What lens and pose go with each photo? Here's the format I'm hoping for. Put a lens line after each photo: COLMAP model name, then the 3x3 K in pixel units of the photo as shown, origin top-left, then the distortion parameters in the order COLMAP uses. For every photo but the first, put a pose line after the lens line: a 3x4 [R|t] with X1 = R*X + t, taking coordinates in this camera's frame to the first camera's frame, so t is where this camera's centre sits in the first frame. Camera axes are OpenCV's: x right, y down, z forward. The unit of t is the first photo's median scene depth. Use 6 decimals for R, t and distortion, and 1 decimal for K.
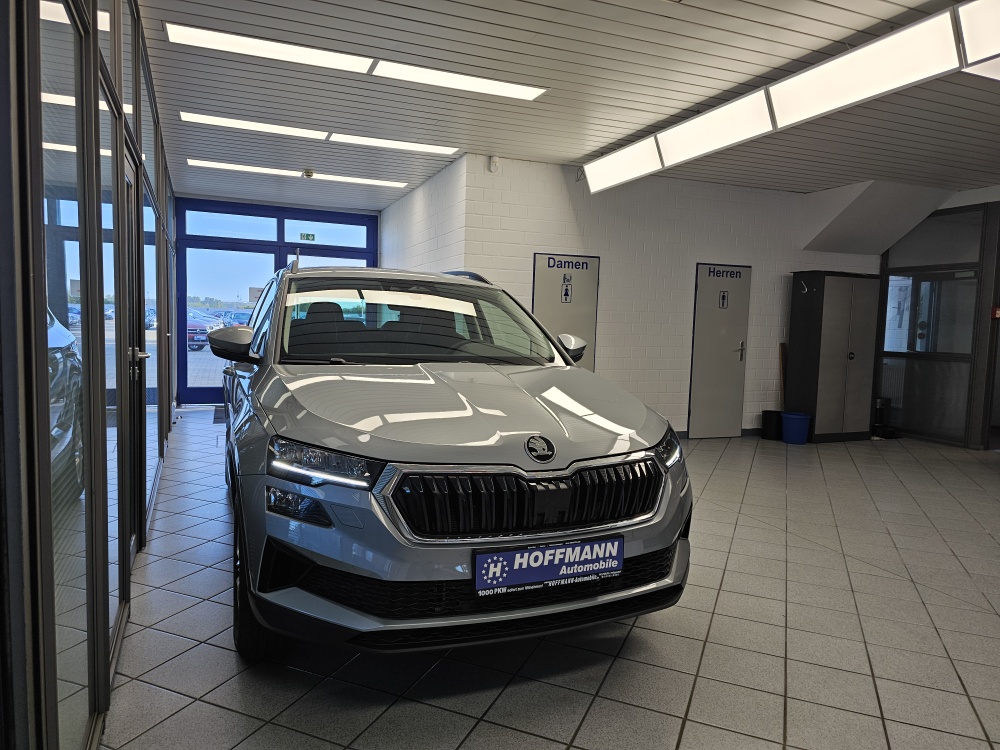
lens RADIAL K [[679.5, 0, 500.0], [0, 679.5, 375.0], [0, 0, 1]] dist [0.083656, -0.089427]
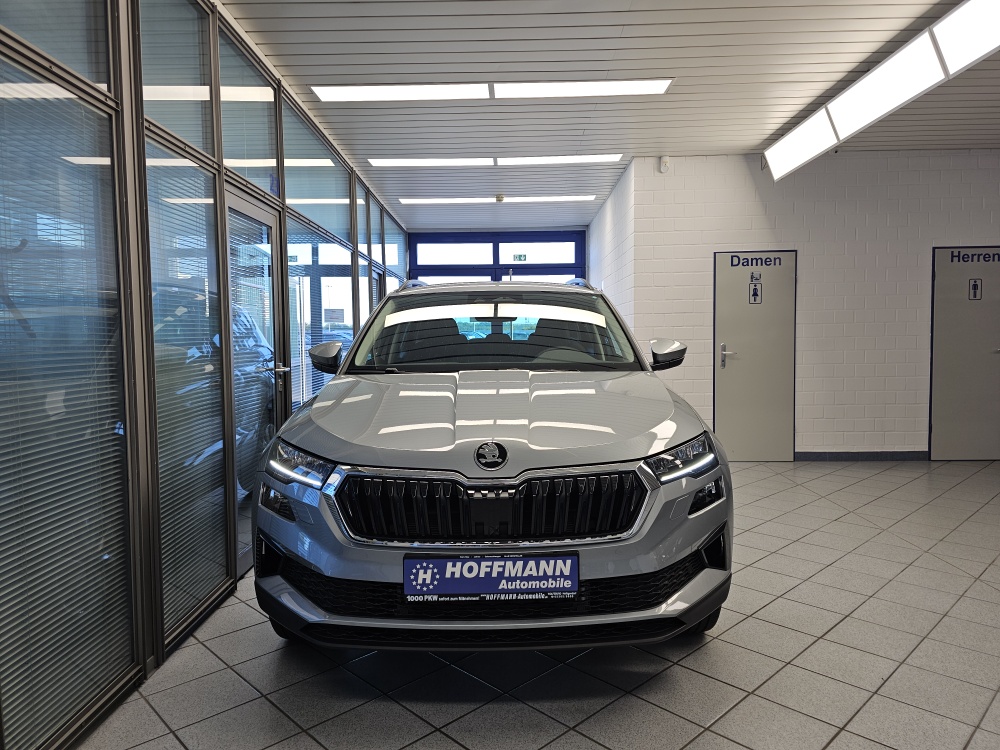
lens RADIAL K [[679.1, 0, 495.0], [0, 679.1, 366.3], [0, 0, 1]] dist [0.065314, -0.068685]
pose [[0.920189, -0.022765, -0.390811, 0.444207], [0.009666, 0.999325, -0.035454, 0.016751], [0.391354, 0.028847, 0.919788, 0.114784]]
